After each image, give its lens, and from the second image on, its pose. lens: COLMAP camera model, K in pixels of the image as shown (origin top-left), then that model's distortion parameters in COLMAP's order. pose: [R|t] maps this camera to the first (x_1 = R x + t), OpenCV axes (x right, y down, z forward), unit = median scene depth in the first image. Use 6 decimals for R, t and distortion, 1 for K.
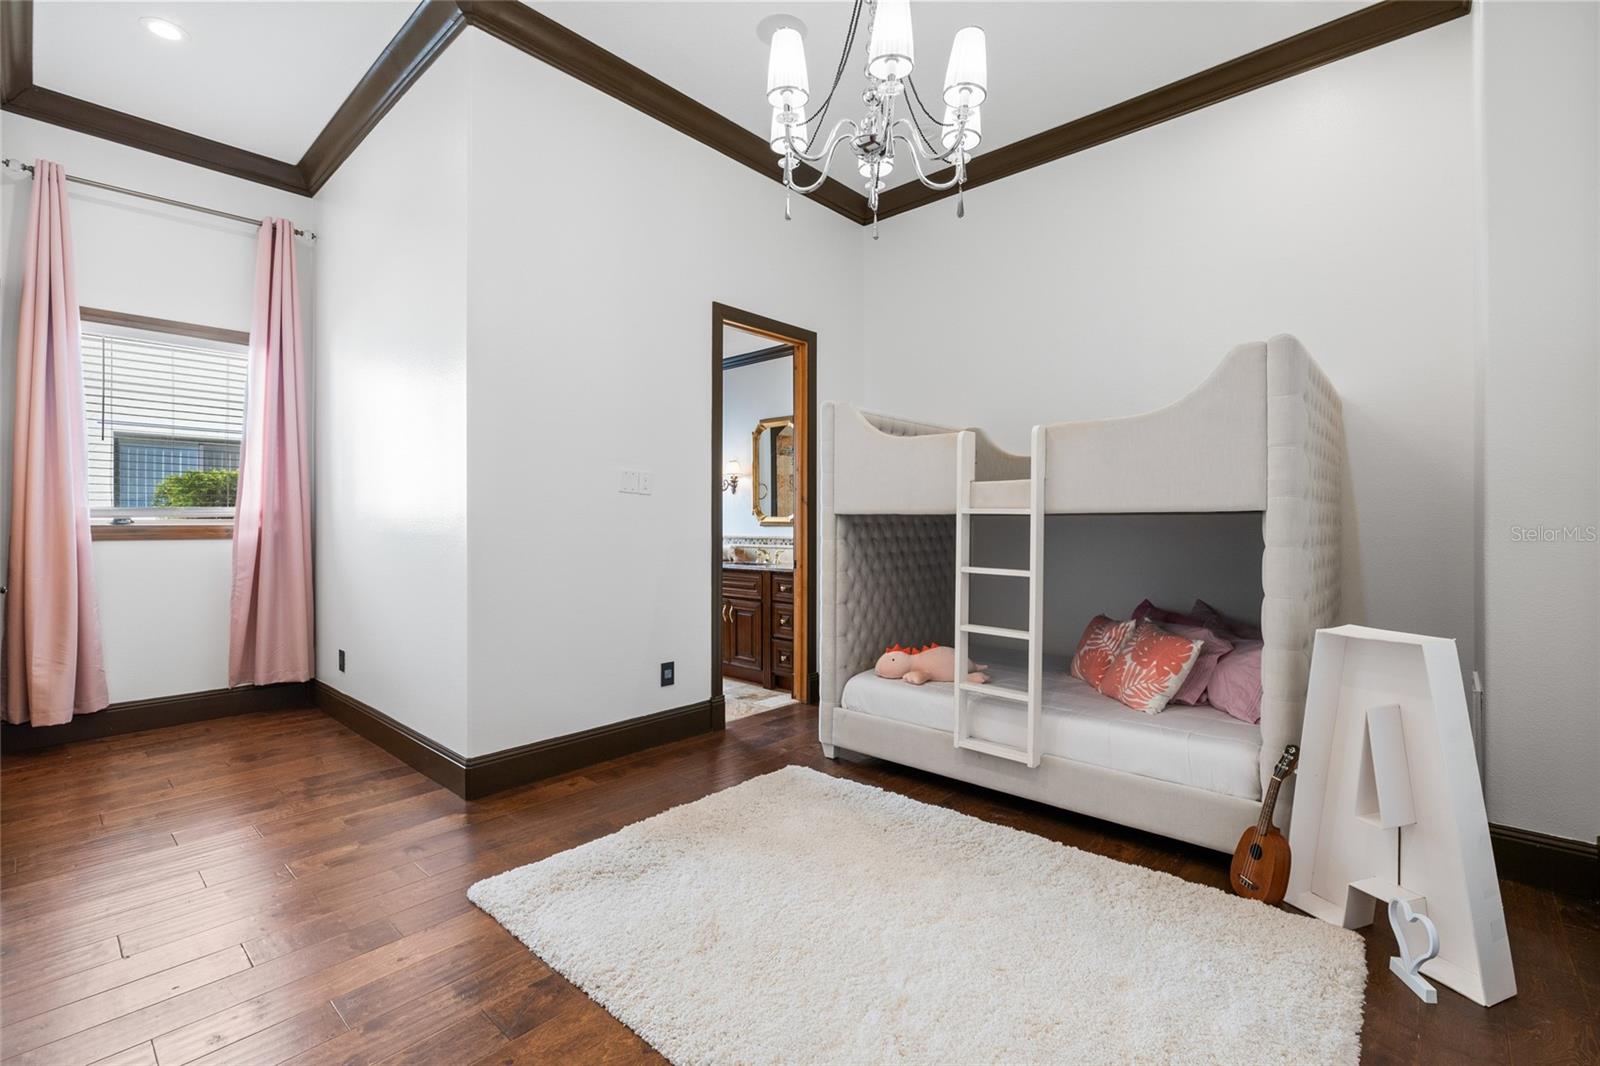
lens RADIAL K [[710.8, 0, 801.6], [0, 710.8, 526.8], [0, 0, 1]] dist [-0.004273, 0.000034]
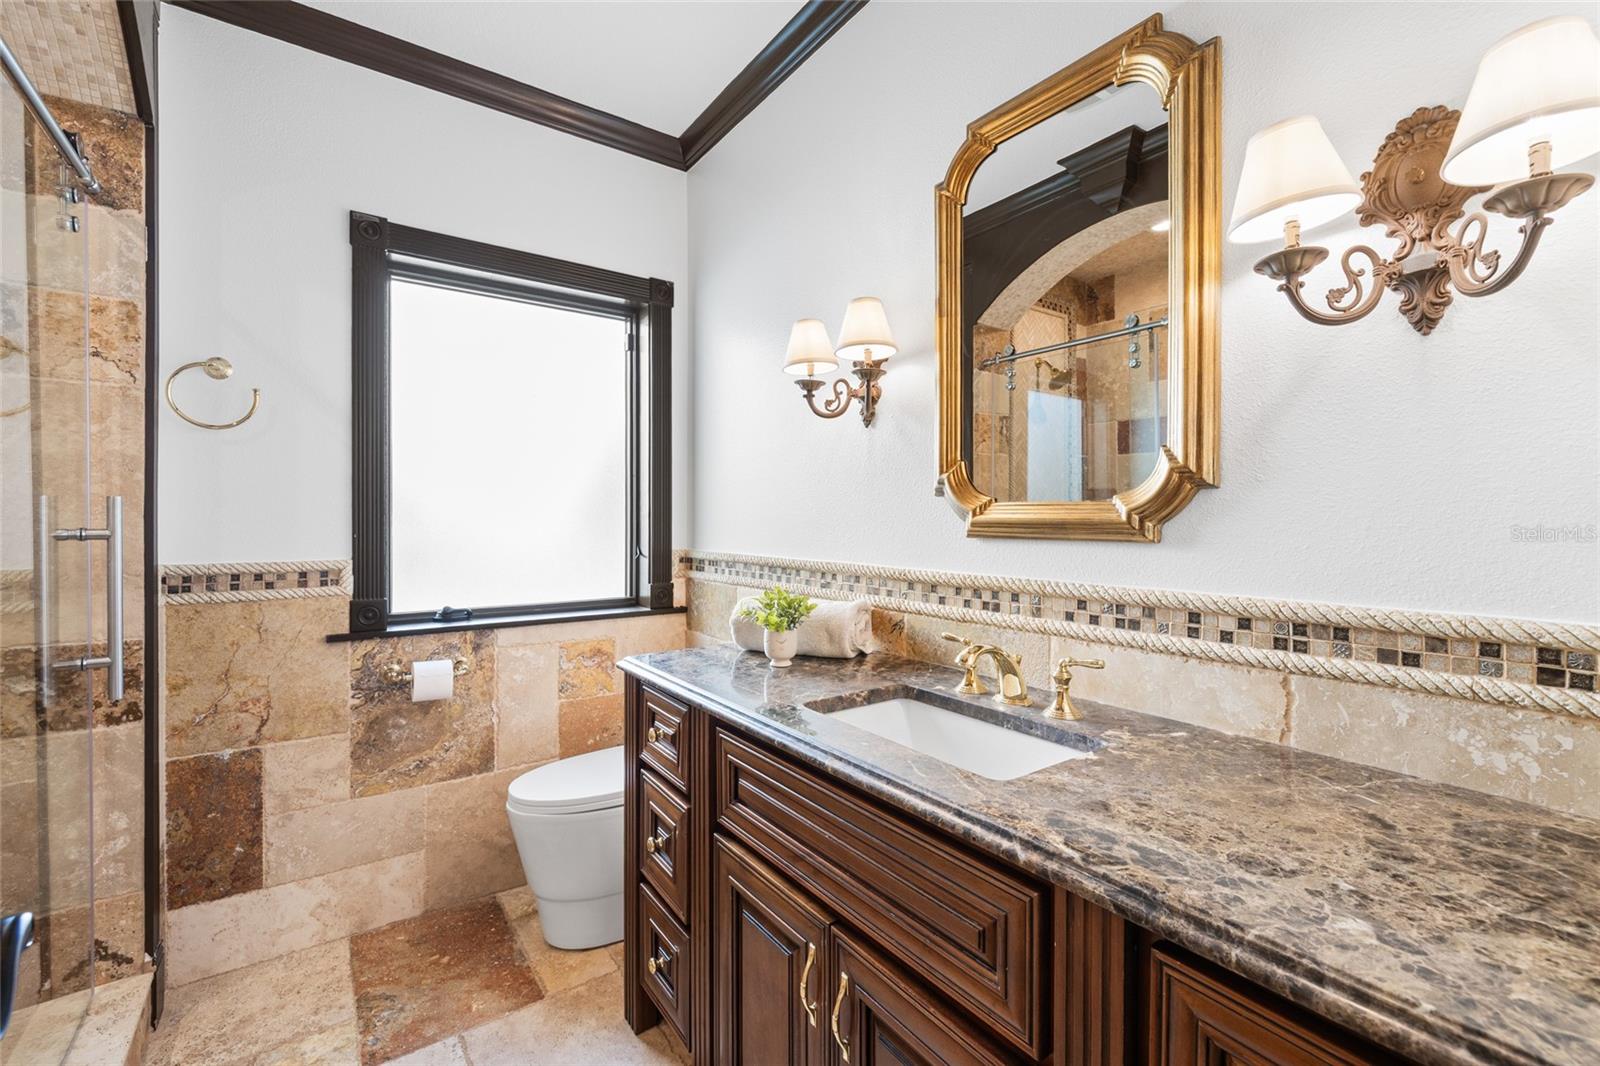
lens RADIAL K [[683.1, 0, 799.4], [0, 683.1, 527.8], [0, 0, 1]] dist [-0.000126, -0.000002]
pose [[0.976230, 0.004652, -0.216685, -0.062995], [-0.003048, 0.999965, 0.007737, -0.006197], [0.216714, -0.006893, 0.976211, 0.727302]]
